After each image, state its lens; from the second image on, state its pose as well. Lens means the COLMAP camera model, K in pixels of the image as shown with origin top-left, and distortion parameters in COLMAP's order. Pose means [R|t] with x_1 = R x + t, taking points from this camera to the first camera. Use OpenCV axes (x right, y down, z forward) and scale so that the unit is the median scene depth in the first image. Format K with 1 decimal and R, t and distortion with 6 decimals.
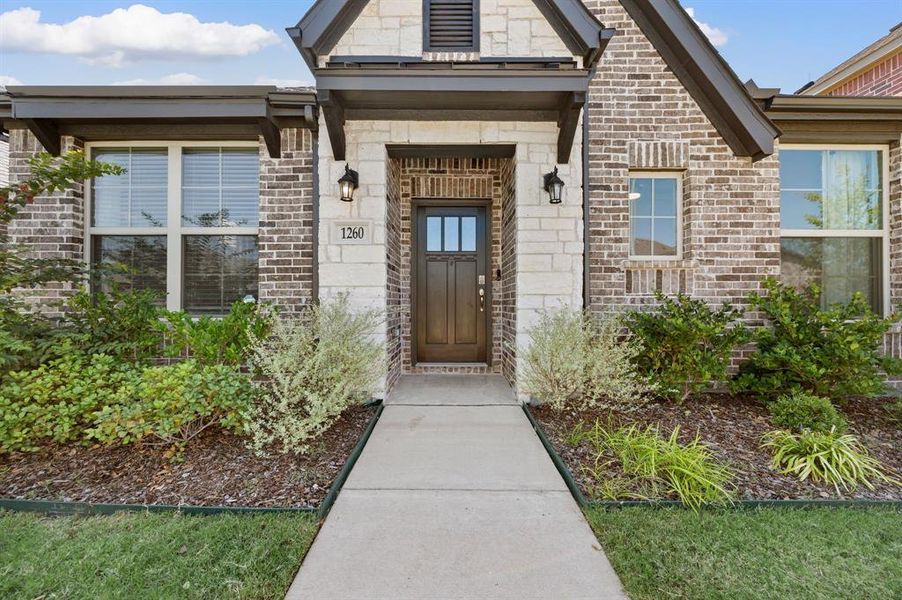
lens RADIAL K [[355.6, 0, 456.6], [0, 355.6, 296.1], [0, 0, 1]] dist [-0.001435, -0.000180]
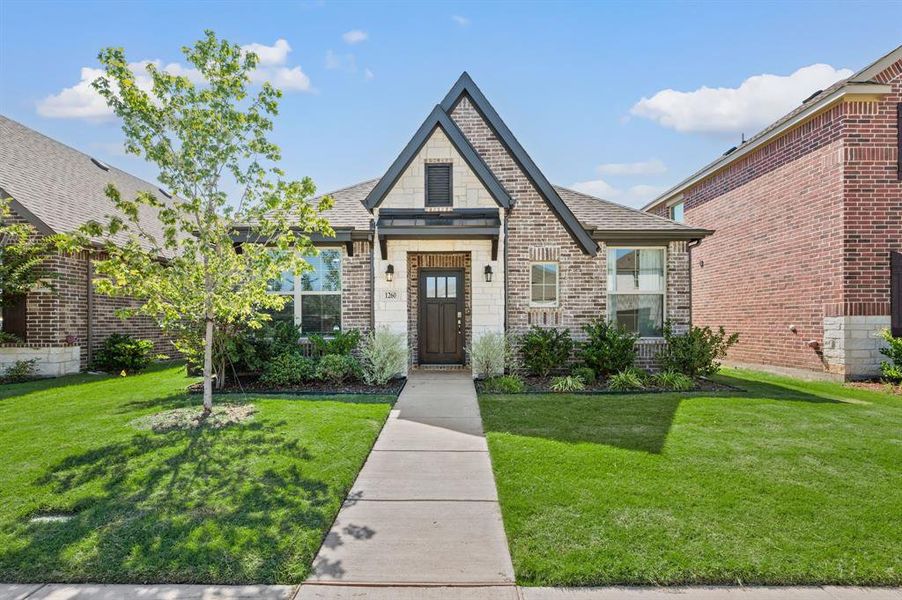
lens RADIAL K [[451.1, 0, 450.1], [0, 451.1, 317.2], [0, 0, 1]] dist [0.000857, -0.000941]
pose [[0.999740, -0.004388, -0.022370, 0.099867], [0.004592, 0.999948, 0.009067, -0.072147], [0.022329, -0.009167, 0.999709, -1.525956]]
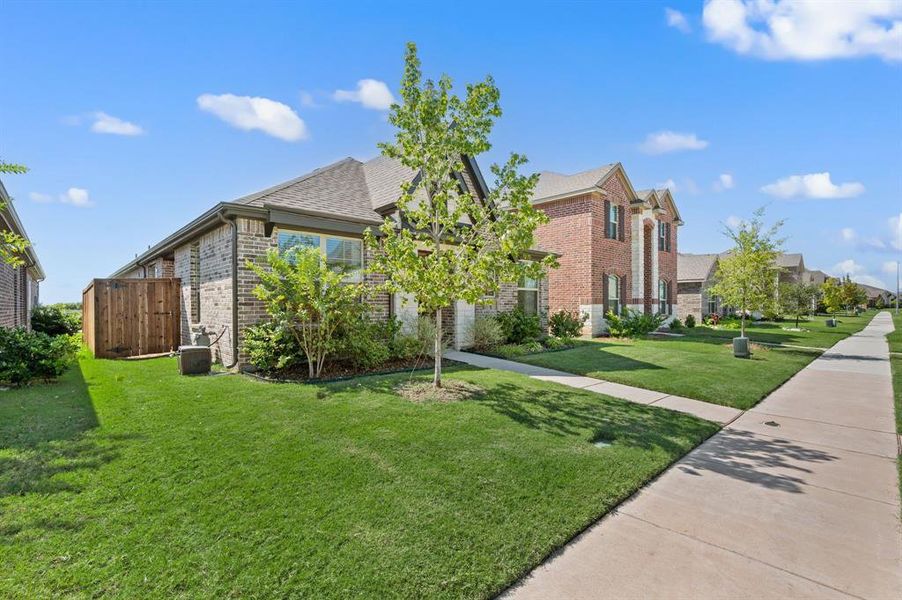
lens RADIAL K [[409.0, 0, 452.0], [0, 409.0, 307.4], [0, 0, 1]] dist [-0.003817, 0.000738]
pose [[0.732133, -0.006716, 0.681128, -1.863764], [0.001575, 0.999965, 0.008166, -0.051194], [-0.681160, -0.004906, 0.732118, -1.168260]]
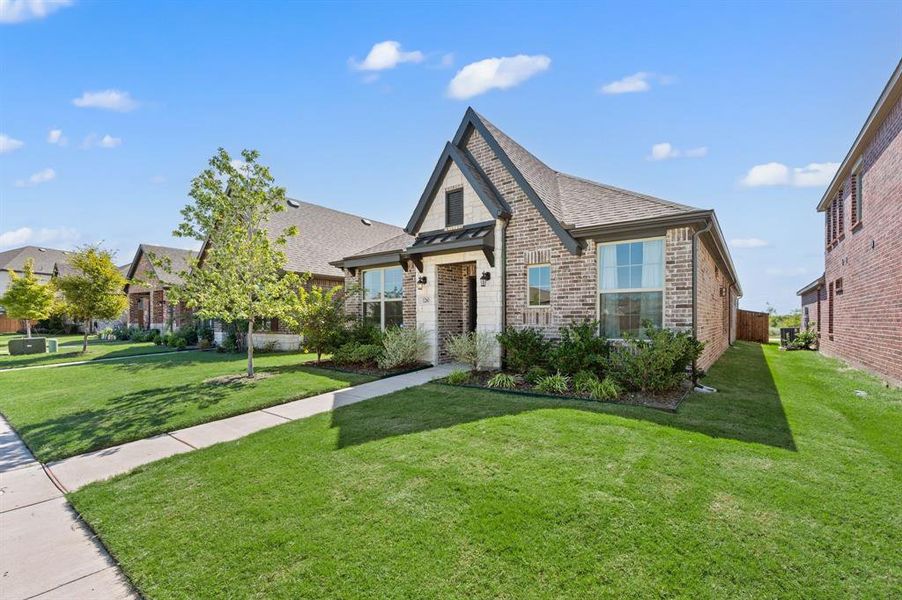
lens RADIAL K [[372.3, 0, 487.7], [0, 372.3, 316.3], [0, 0, 1]] dist [0.015972, 0.000184]
pose [[0.825810, -0.005761, -0.563919, 1.564883], [0.010412, 0.999933, 0.005032, -0.067604], [0.563852, -0.010027, 0.825815, -0.963287]]
